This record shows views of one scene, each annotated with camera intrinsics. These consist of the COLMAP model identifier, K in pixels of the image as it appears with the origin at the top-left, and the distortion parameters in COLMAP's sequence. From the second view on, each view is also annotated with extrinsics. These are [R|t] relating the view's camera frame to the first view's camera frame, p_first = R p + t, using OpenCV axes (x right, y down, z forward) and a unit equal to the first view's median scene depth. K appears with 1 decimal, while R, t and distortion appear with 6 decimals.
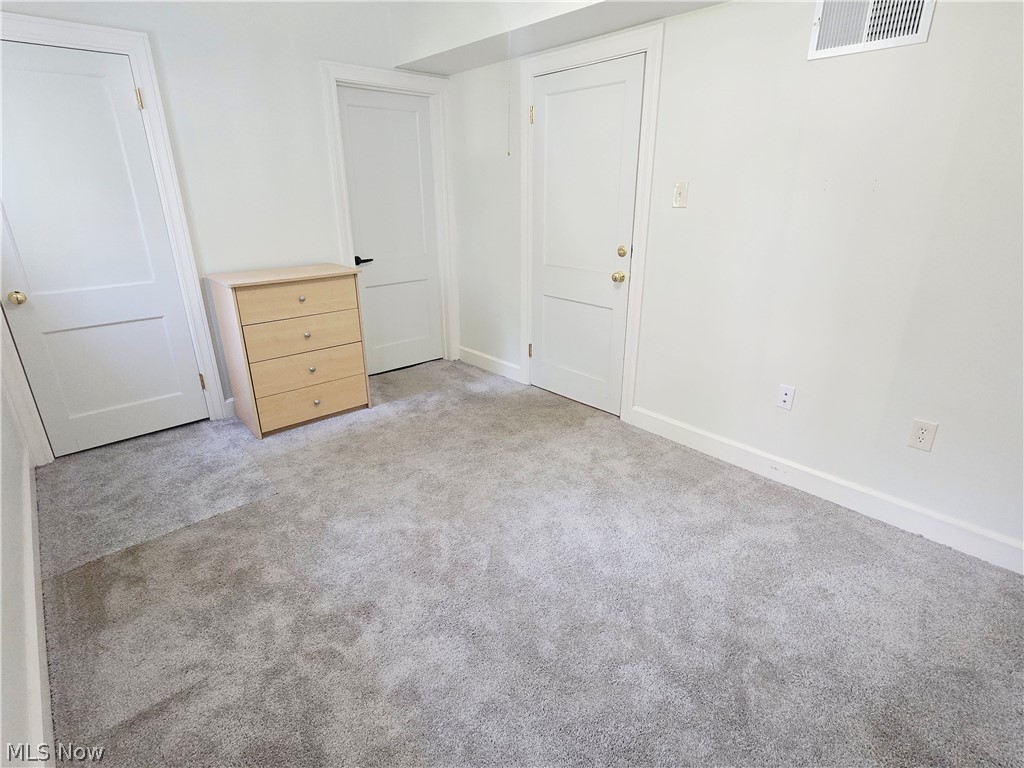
lens RADIAL K [[532.4, 0, 512.0], [0, 532.4, 384.0], [0, 0, 1]] dist [0.004064, 0.001170]
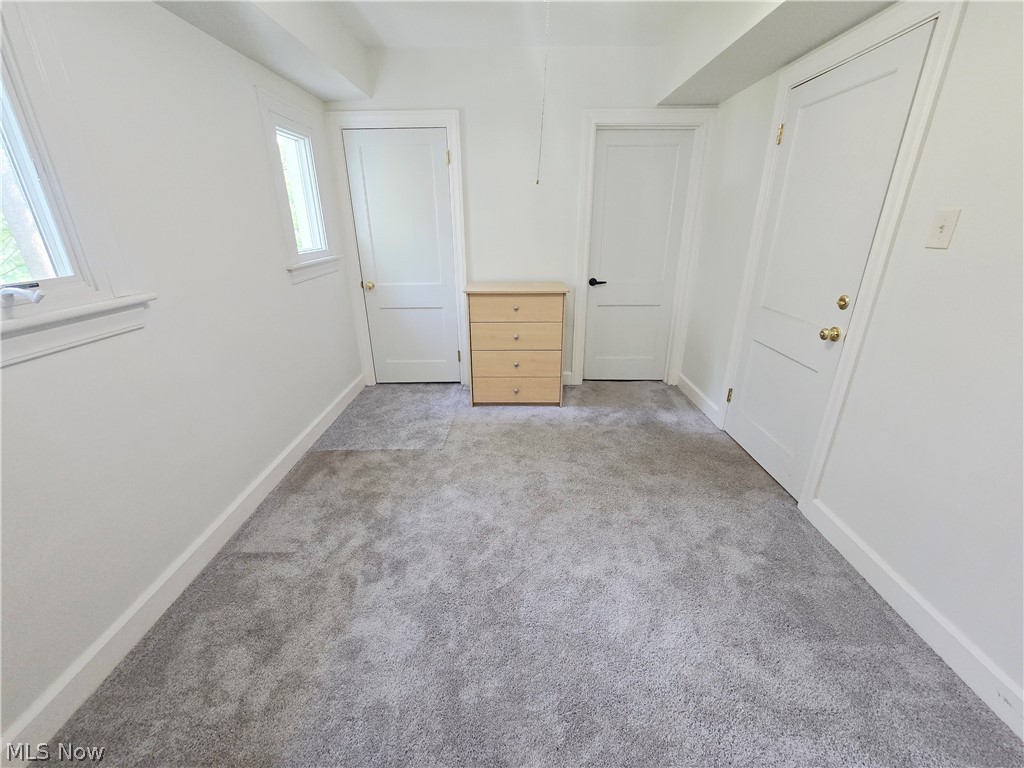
lens RADIAL K [[422.9, 0, 512.0], [0, 422.9, 384.0], [0, 0, 1]] dist [0.001247, 0.000418]
pose [[0.739515, 0.244782, -0.627057, 0.267800], [-0.232626, 0.967079, 0.103169, -0.088460], [0.631667, 0.069575, 0.772112, 0.239519]]
